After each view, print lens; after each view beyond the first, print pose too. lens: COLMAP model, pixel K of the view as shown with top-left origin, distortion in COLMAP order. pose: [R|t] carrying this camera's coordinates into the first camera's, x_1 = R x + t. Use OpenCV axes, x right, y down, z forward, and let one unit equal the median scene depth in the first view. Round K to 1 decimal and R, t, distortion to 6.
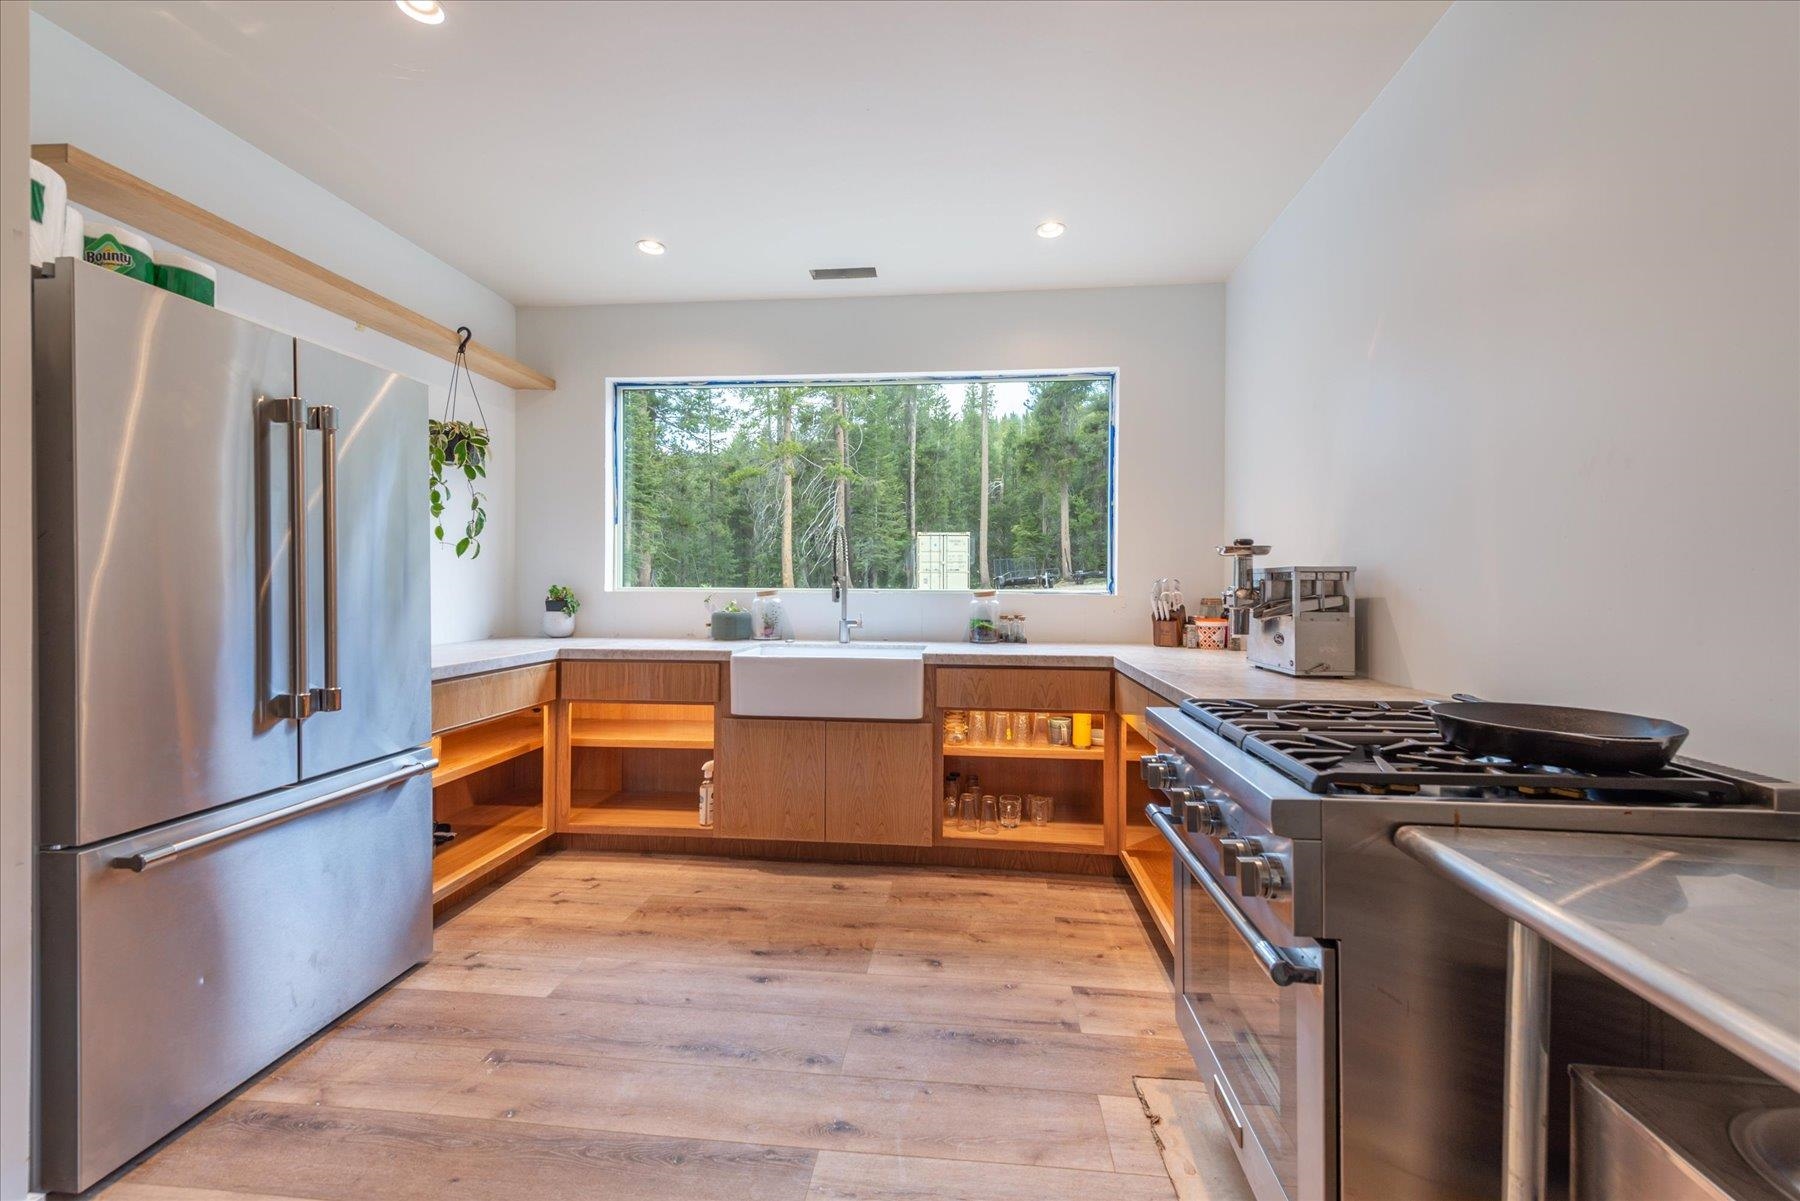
lens RADIAL K [[743.6, 0, 896.3], [0, 743.6, 595.2], [0, 0, 1]] dist [0.009757, -0.000310]
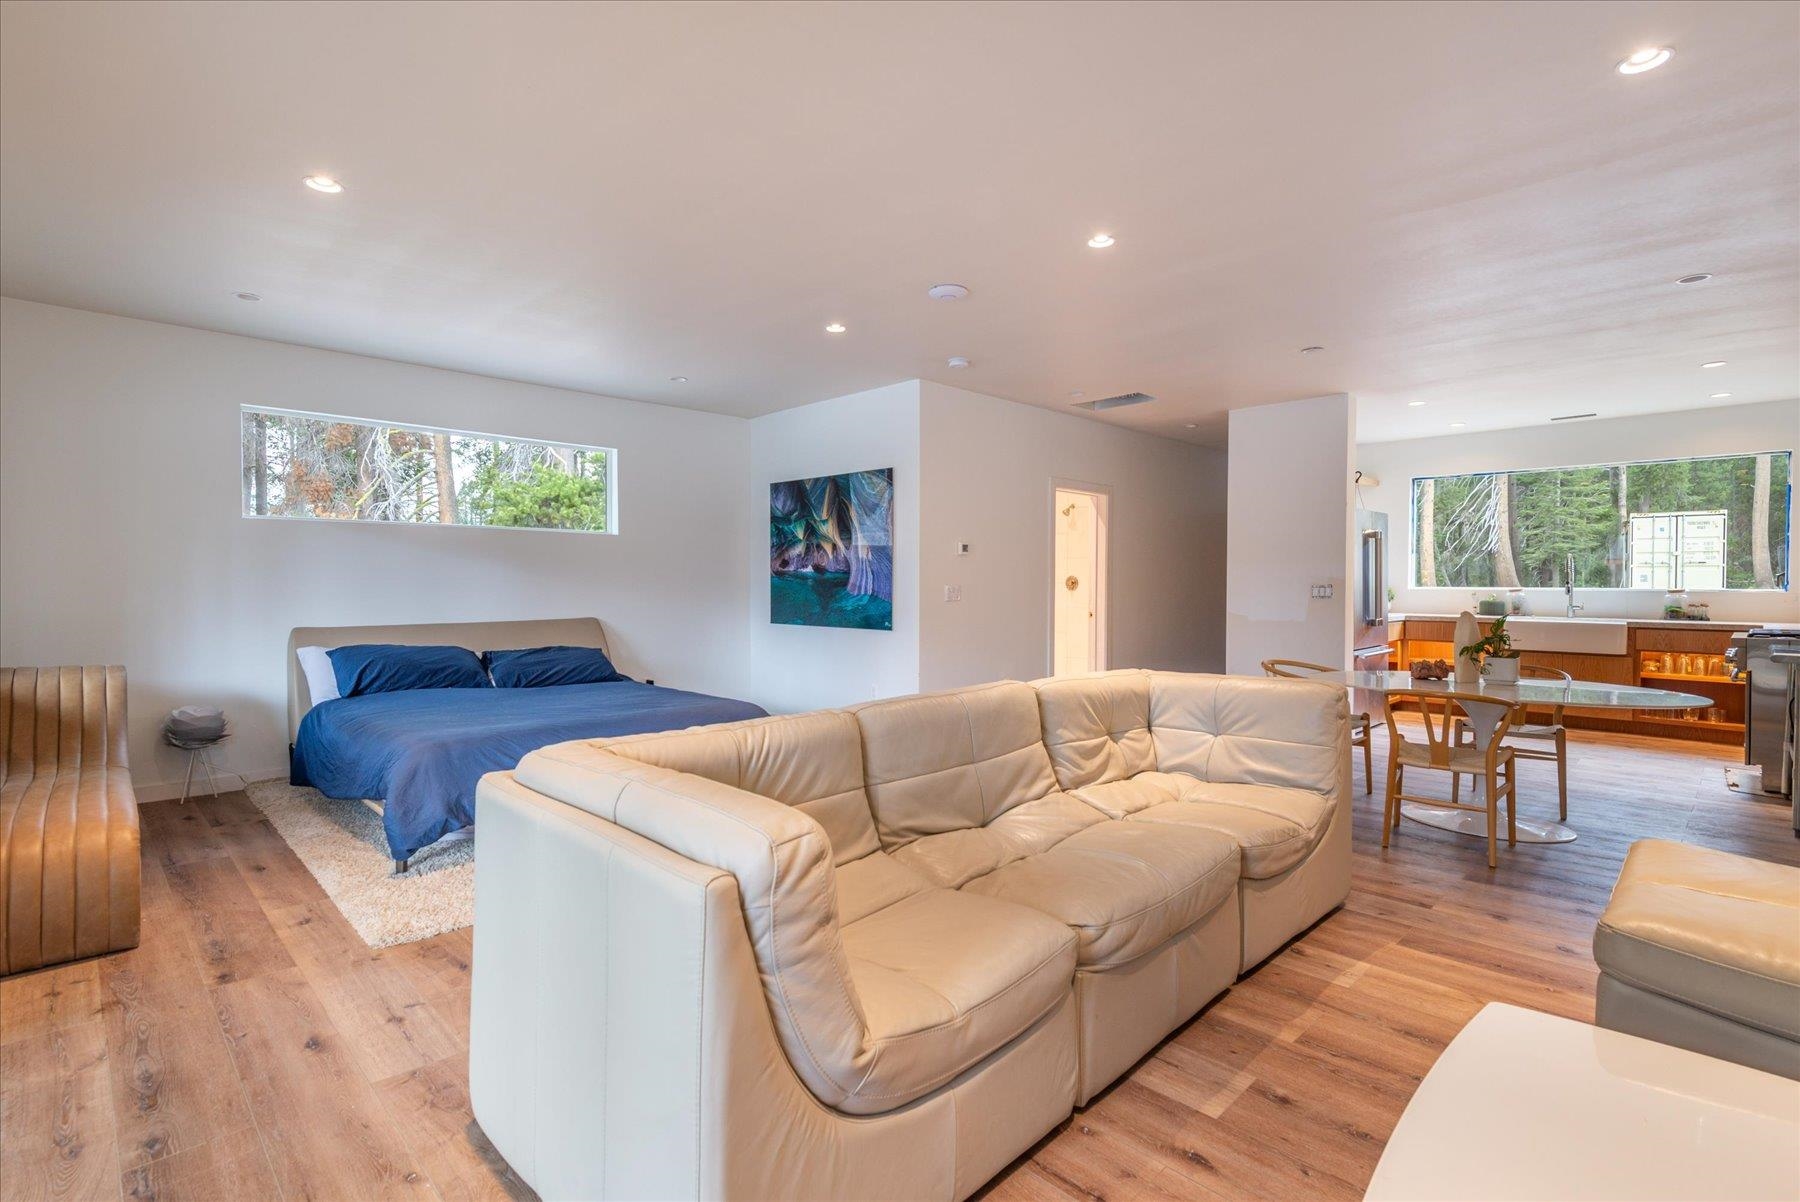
lens RADIAL K [[834.2, 0, 895.6], [0, 834.2, 594.9], [0, 0, 1]] dist [0.000732, -0.000531]
pose [[0.768734, 0.006020, -0.639540, -0.030378], [-0.006300, 0.999978, 0.001840, 0.012747], [0.639538, 0.002615, 0.768755, -1.468821]]
